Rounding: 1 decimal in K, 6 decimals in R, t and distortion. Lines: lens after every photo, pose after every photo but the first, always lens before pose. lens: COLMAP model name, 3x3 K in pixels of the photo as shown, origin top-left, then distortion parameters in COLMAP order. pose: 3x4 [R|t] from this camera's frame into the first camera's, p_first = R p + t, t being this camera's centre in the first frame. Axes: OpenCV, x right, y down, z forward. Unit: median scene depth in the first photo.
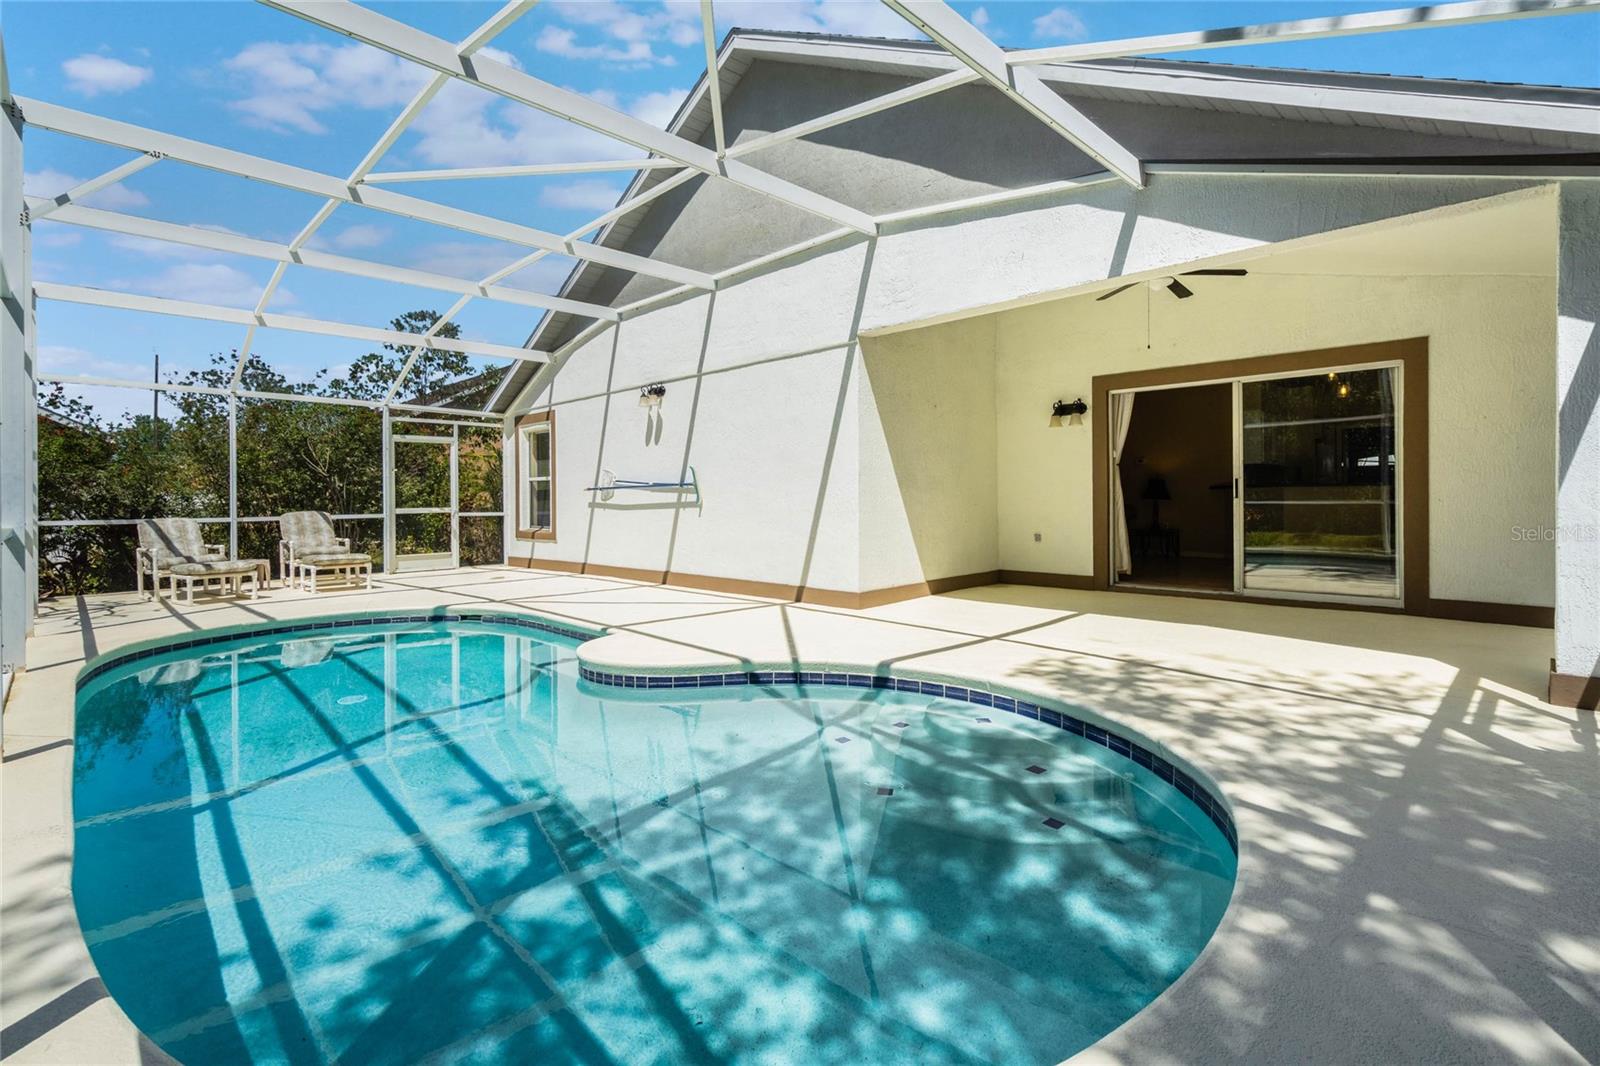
lens RADIAL K [[745.2, 0, 793.7], [0, 745.2, 495.2], [0, 0, 1]] dist [-0.001822, 0.001722]
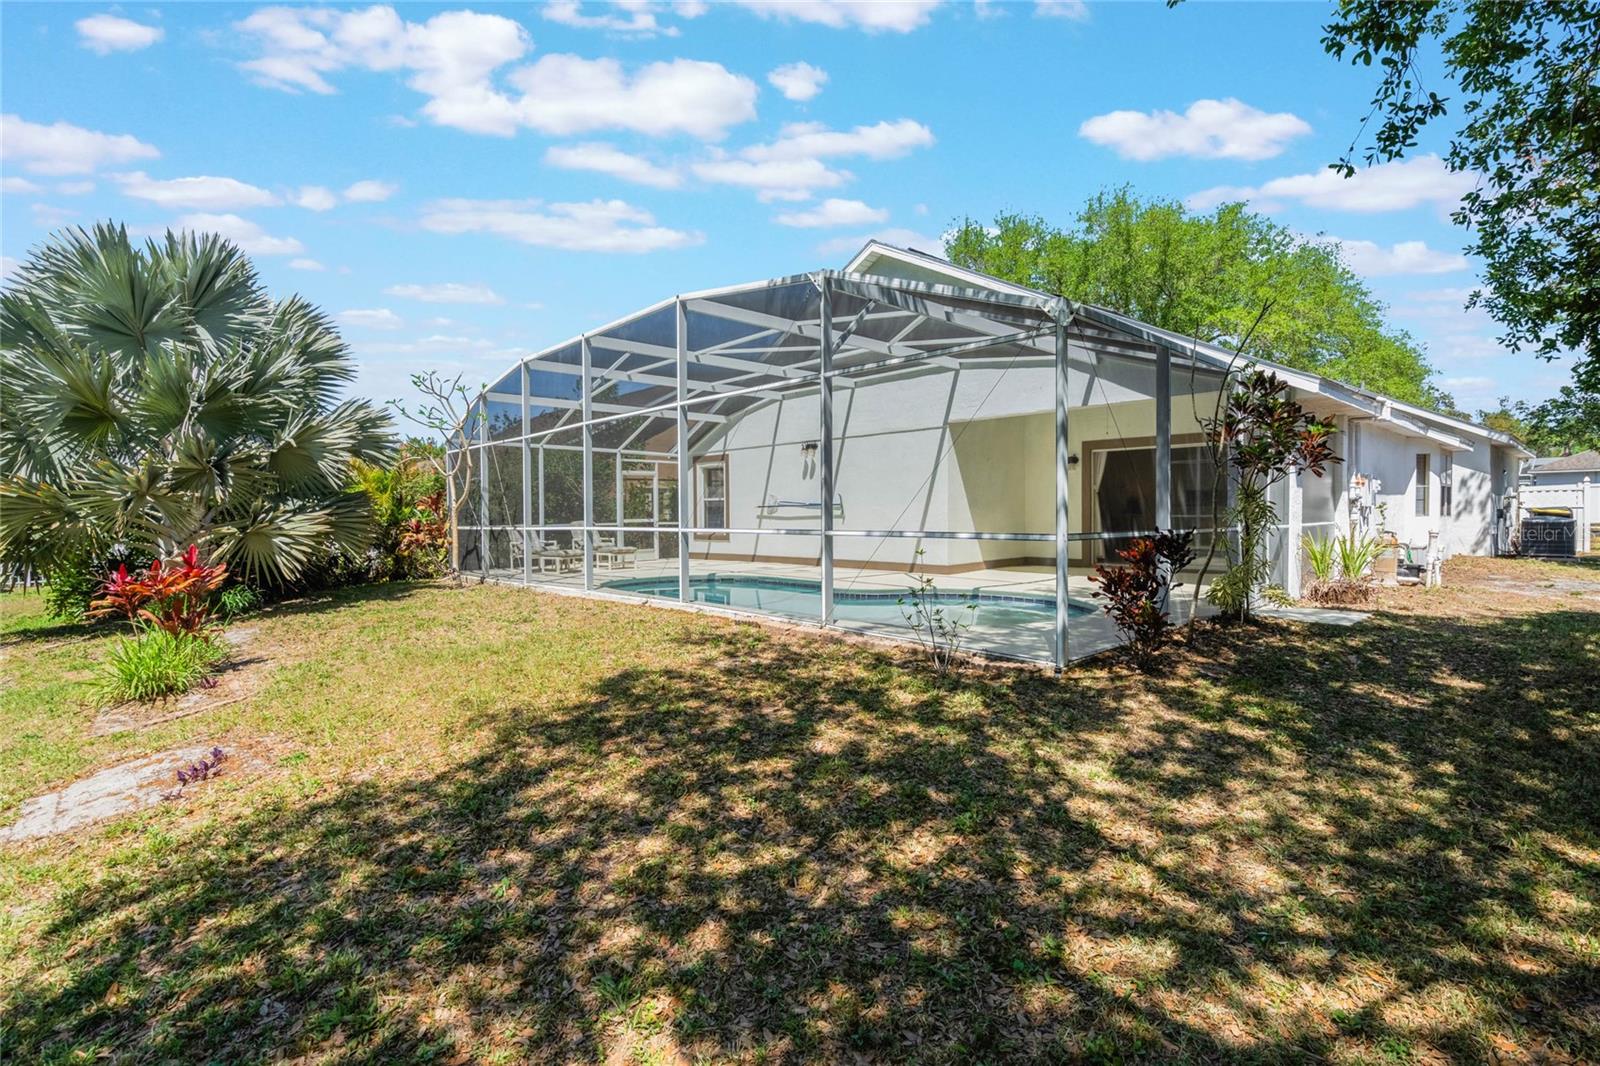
lens RADIAL K [[745.2, 0, 795.3], [0, 745.2, 518.7], [0, 0, 1]] dist [-0.001822, 0.001722]
pose [[0.999572, 0.001509, -0.029205, -0.177038], [-0.001082, 0.999893, 0.014618, -0.006743], [0.029224, -0.014580, 0.999467, -0.627487]]
